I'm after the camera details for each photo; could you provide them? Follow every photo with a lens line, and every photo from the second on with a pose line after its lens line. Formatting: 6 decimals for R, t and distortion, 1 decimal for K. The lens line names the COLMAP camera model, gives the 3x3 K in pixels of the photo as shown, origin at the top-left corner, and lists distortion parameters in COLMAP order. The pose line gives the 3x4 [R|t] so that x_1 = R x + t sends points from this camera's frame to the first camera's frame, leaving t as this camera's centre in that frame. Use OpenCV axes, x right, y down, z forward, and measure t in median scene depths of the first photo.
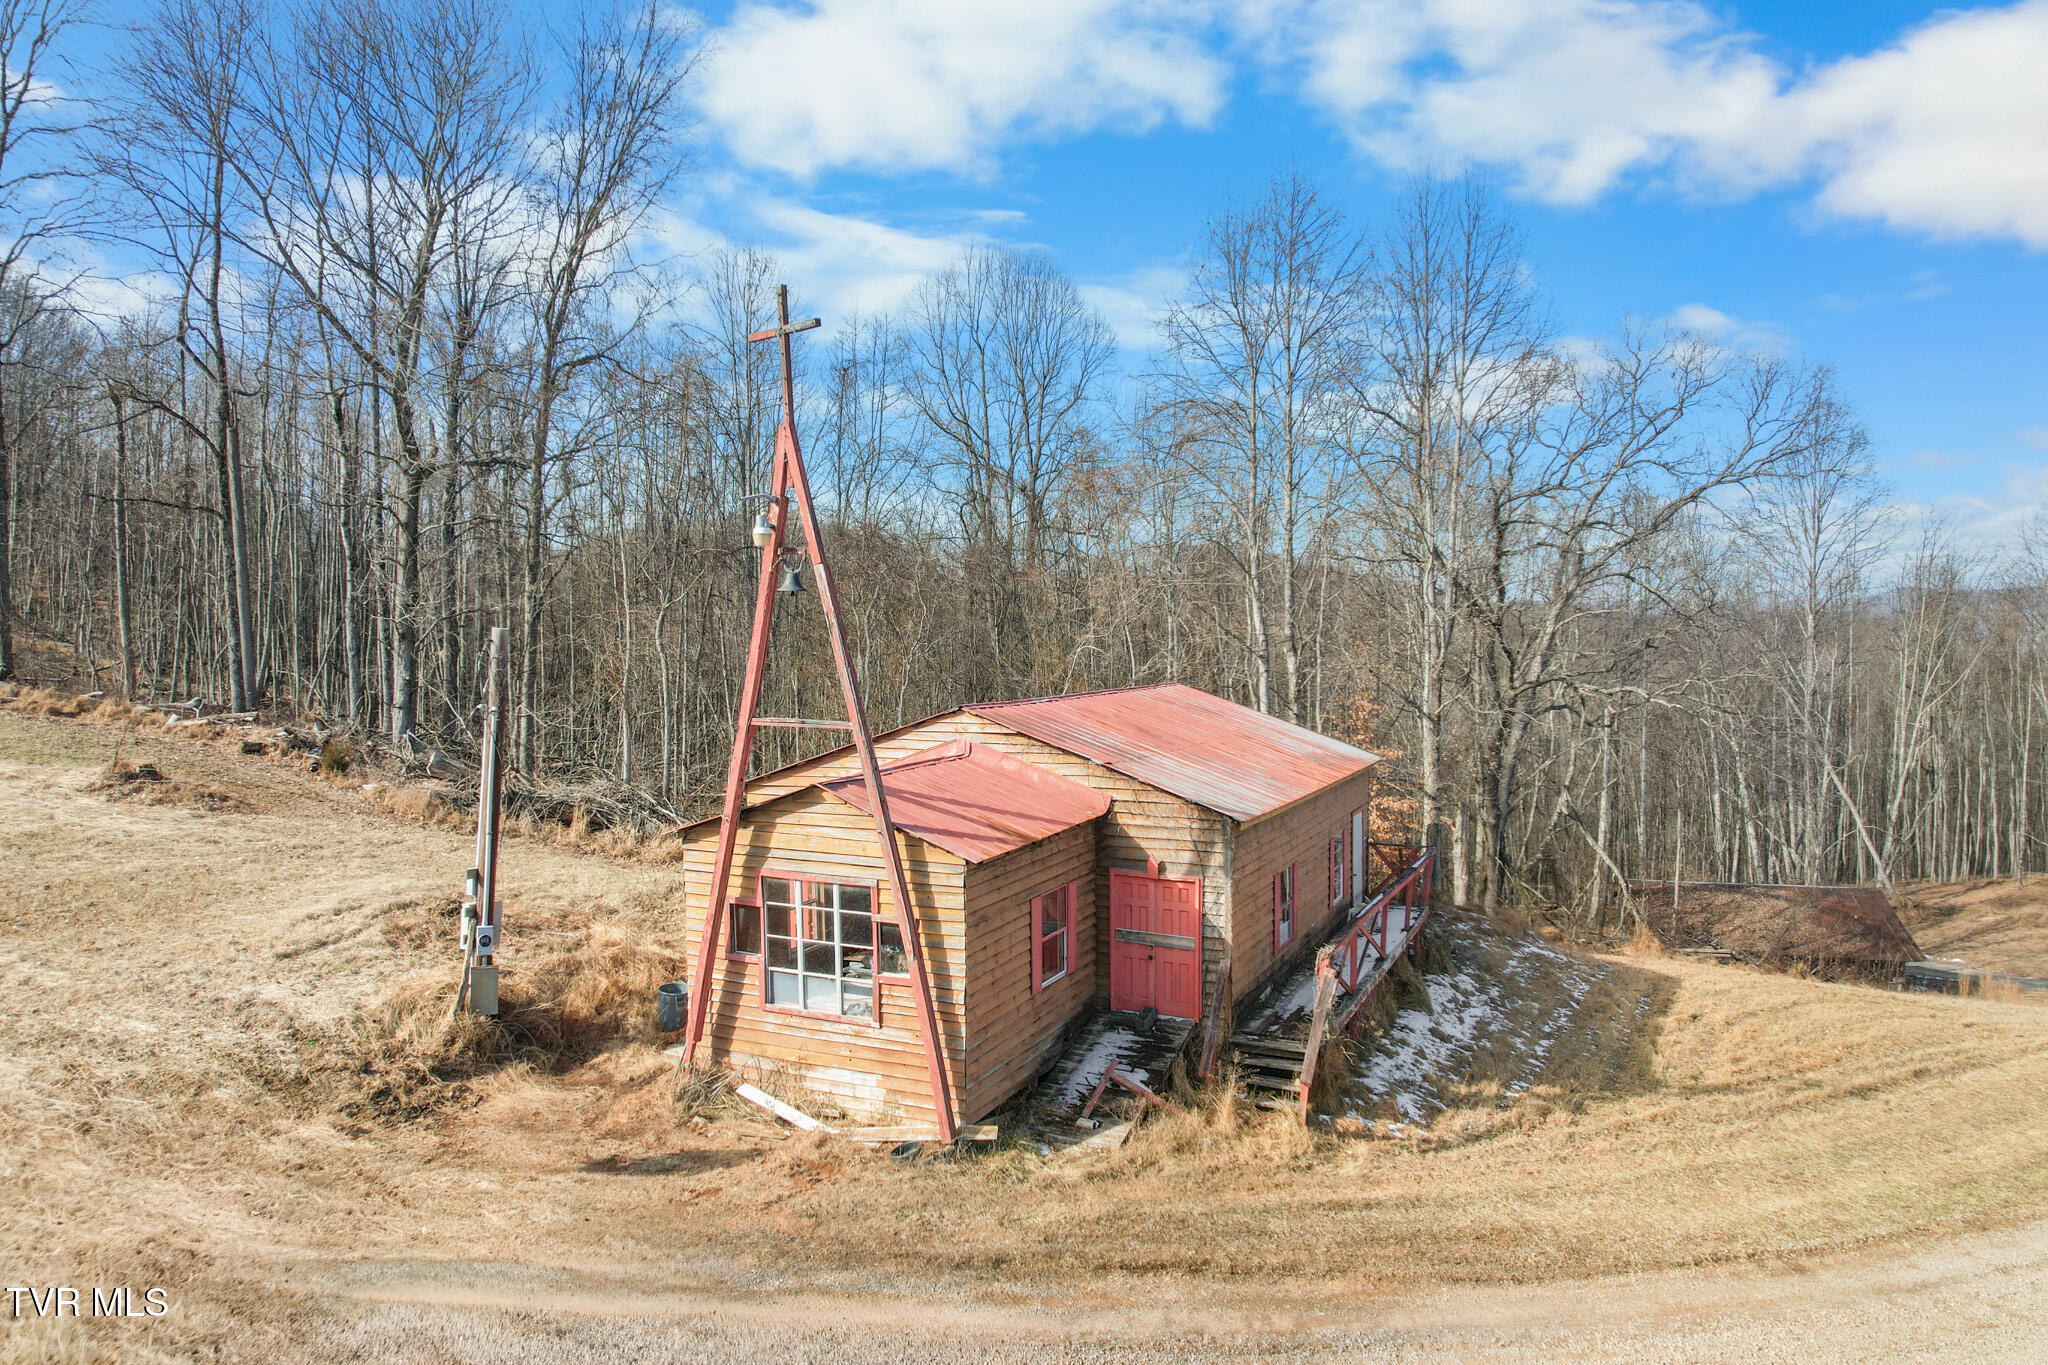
lens RADIAL K [[1309.3, 0, 1060.3], [0, 1309.3, 680.9], [0, 0, 1]] dist [-0.053349, 0.053075]
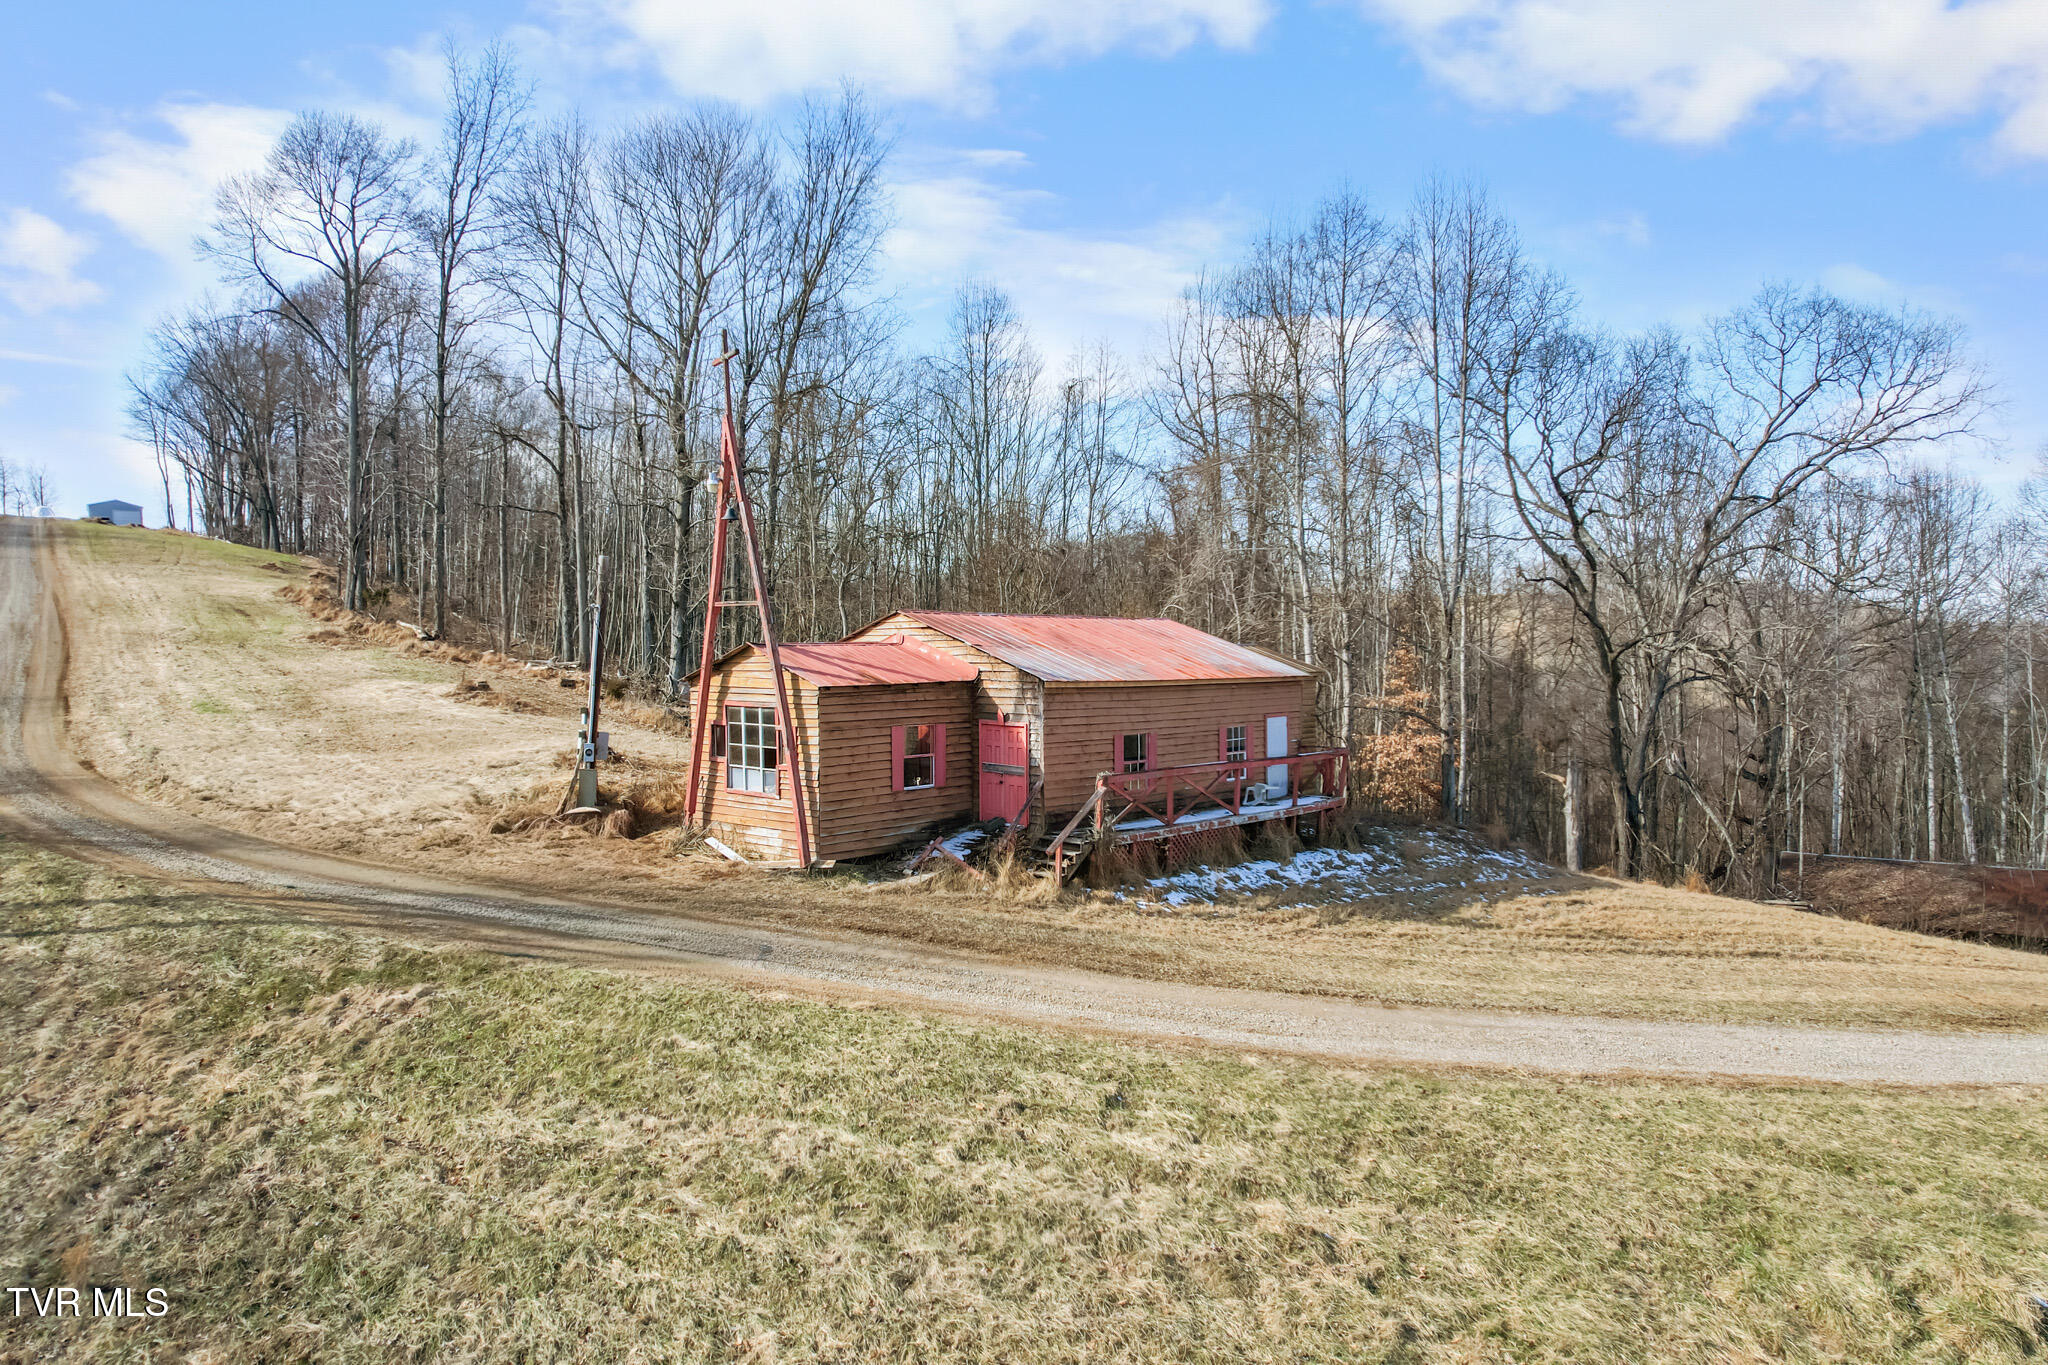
lens RADIAL K [[1309.3, 0, 1060.3], [0, 1309.3, 680.9], [0, 0, 1]] dist [-0.053349, 0.053075]
pose [[0.957158, 0.008248, -0.289450, 0.602101], [-0.013171, 0.999800, -0.015063, 0.137416], [0.289267, 0.018230, 0.957075, -0.377585]]
